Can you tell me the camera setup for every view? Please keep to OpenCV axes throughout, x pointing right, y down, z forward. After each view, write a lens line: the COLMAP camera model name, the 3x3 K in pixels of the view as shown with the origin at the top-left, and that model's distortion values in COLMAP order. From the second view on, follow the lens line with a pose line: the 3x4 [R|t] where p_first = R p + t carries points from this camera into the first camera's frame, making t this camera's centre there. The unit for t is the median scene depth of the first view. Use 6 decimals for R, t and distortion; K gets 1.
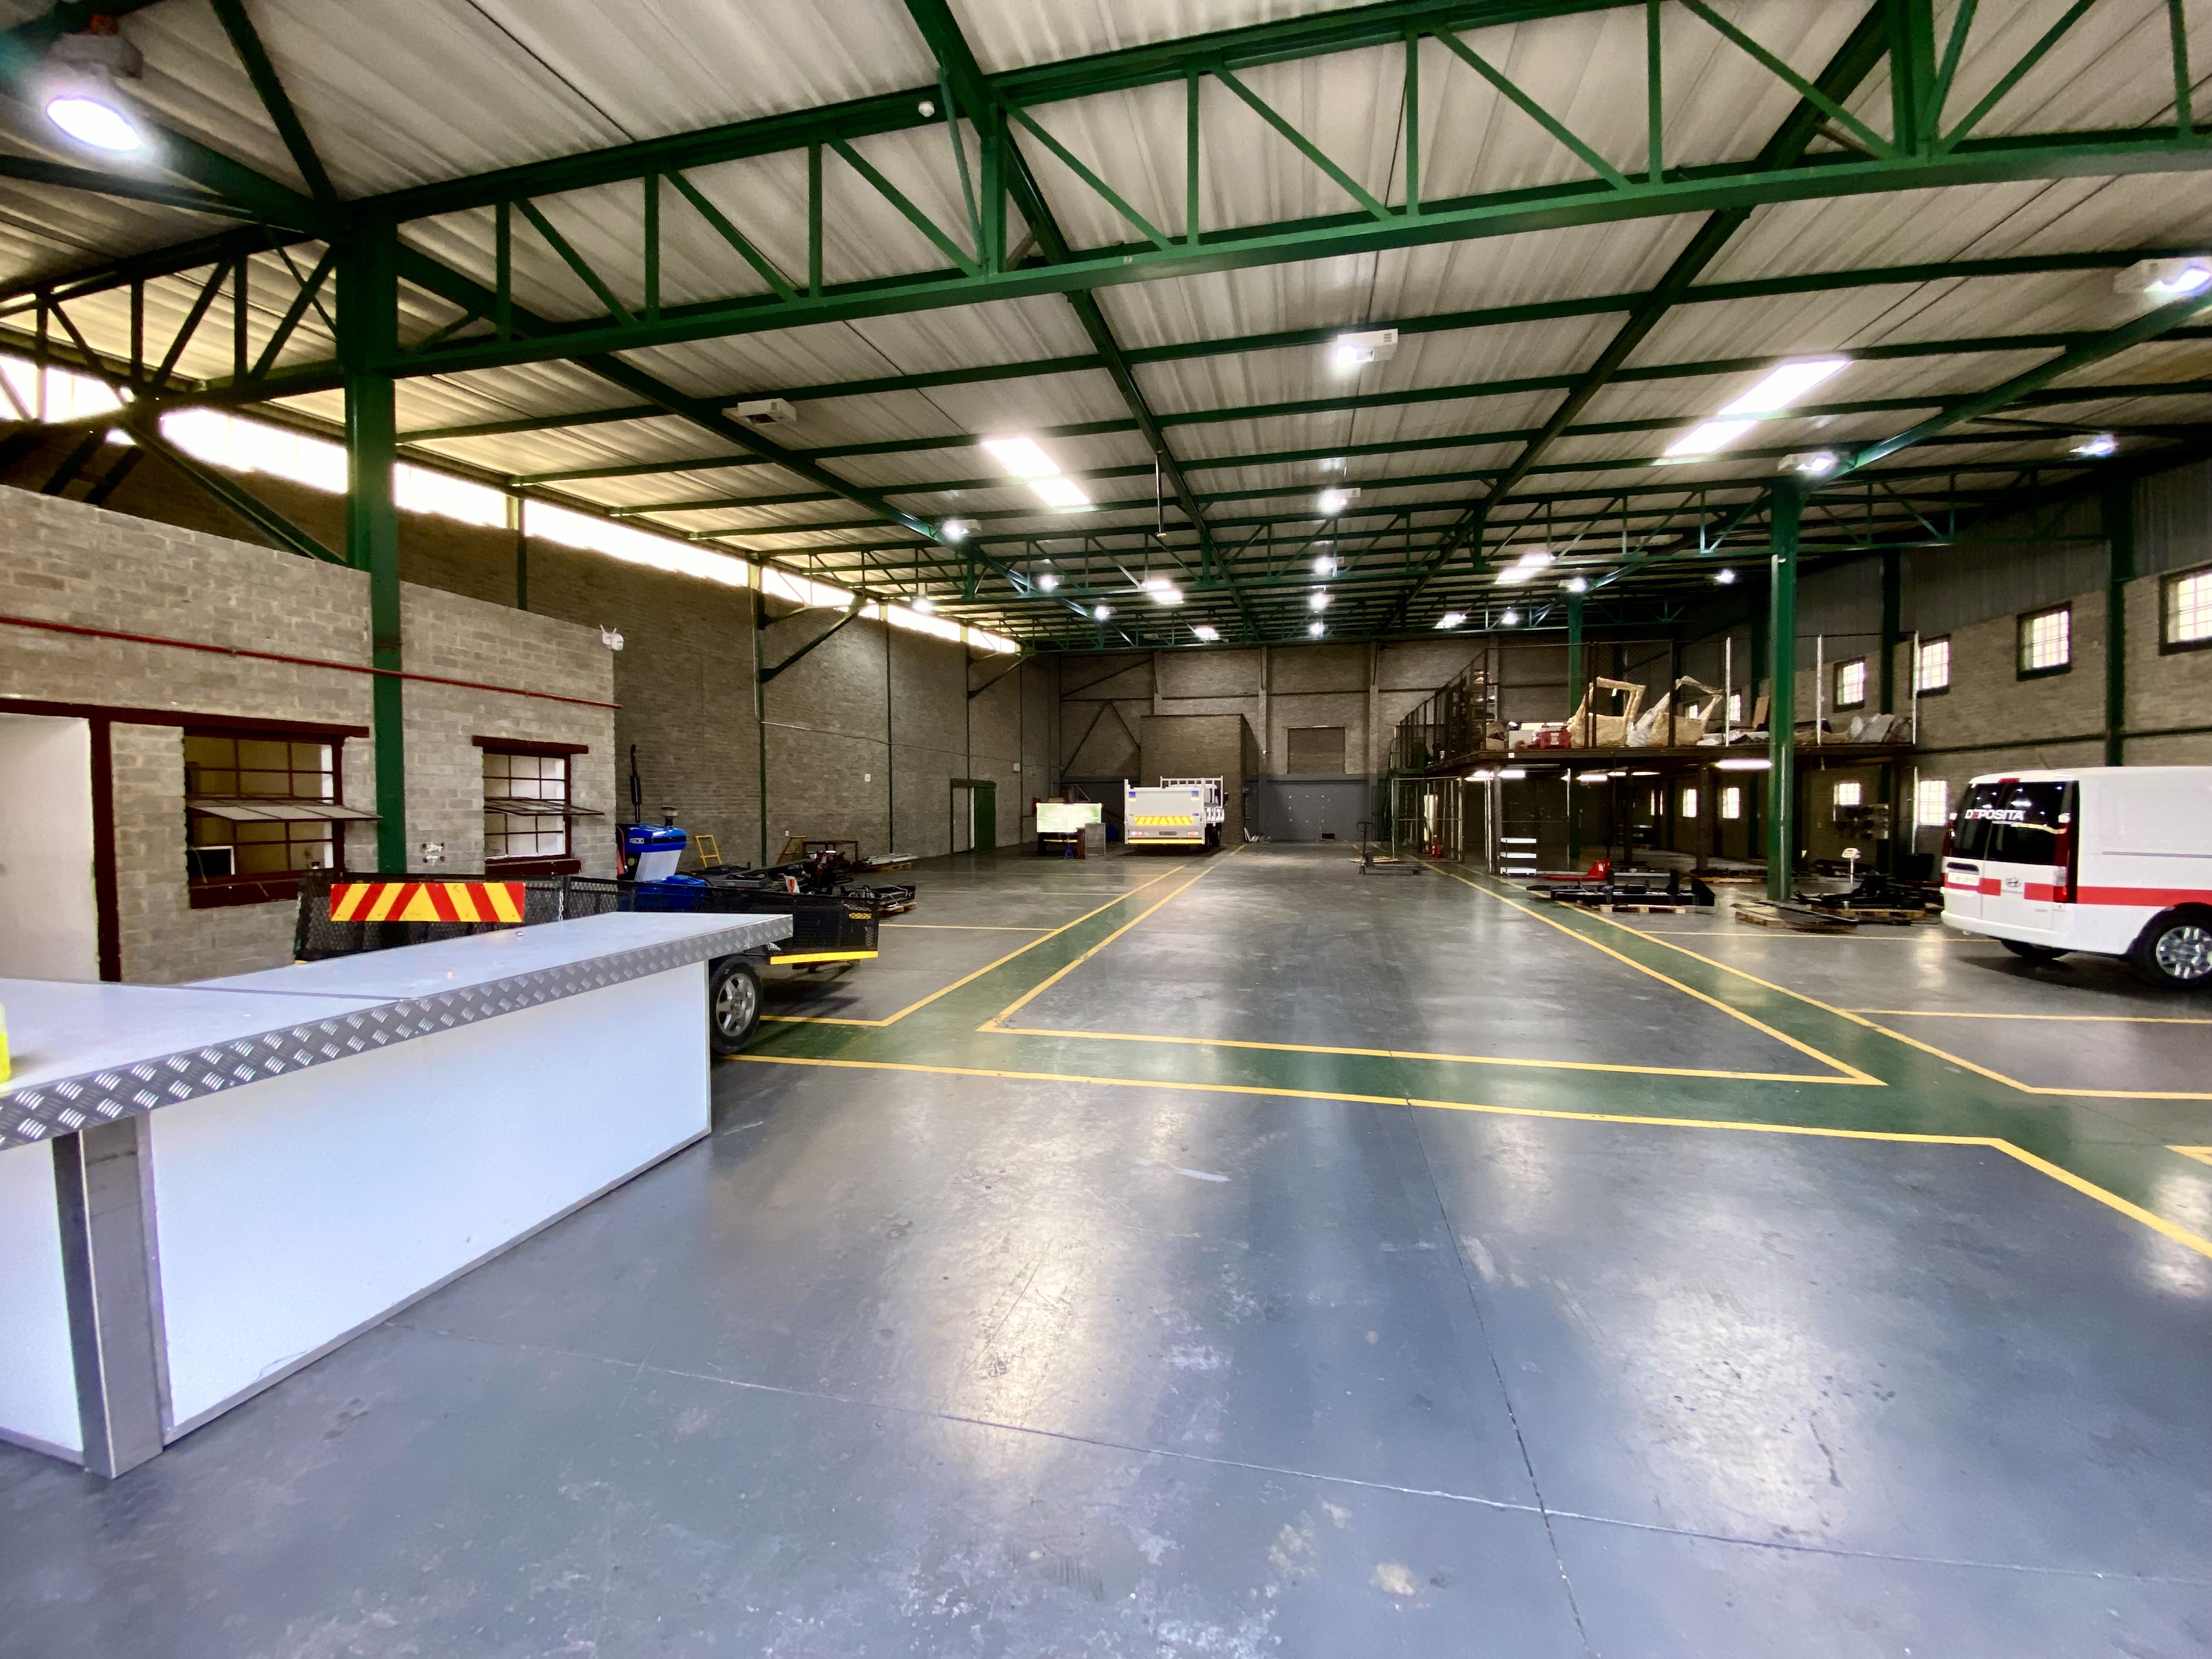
lens RADIAL K [[908.8, 0, 1083.3], [0, 908.8, 824.3], [0, 0, 1]] dist [0.003298, -0.012872]
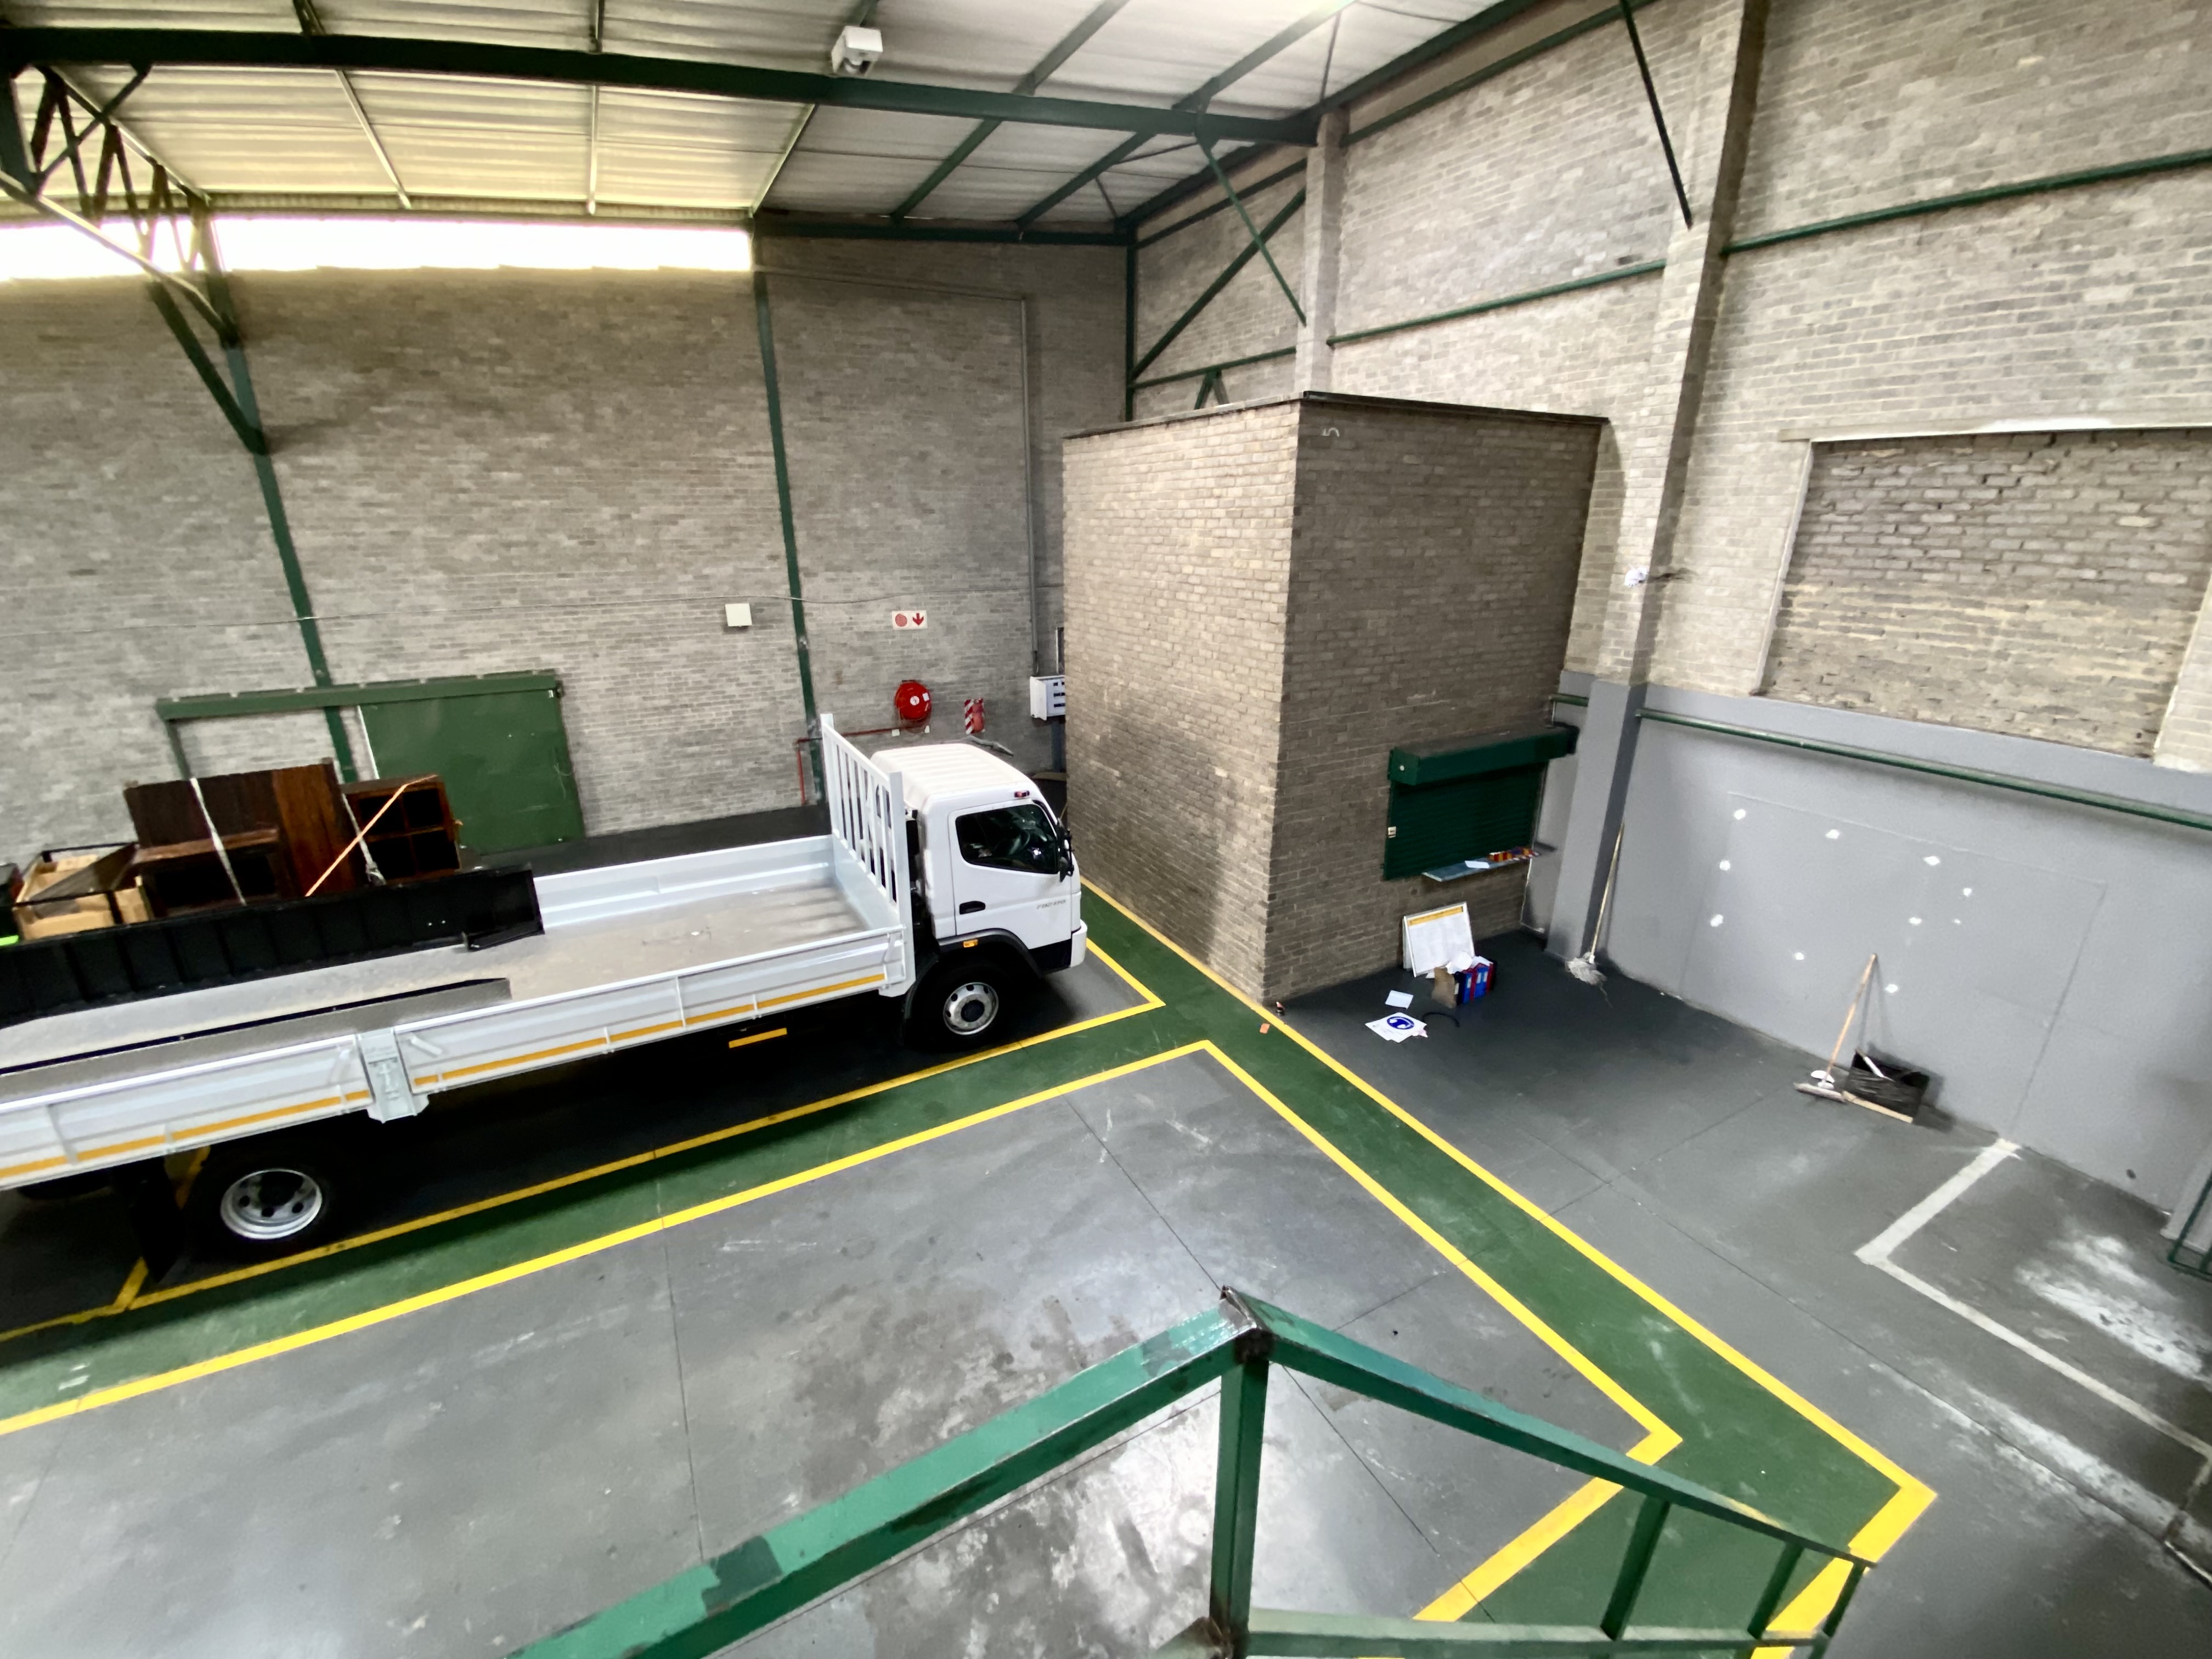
lens RADIAL K [[908.8, 0, 1085.6], [0, 908.8, 821.6], [0, 0, 1]] dist [0.003298, -0.012872]
pose [[0.667228, 0.240209, -0.705057, 0.590613], [-0.011832, 0.949871, 0.312418, -0.191874], [0.744759, -0.200112, 0.636623, 1.653944]]
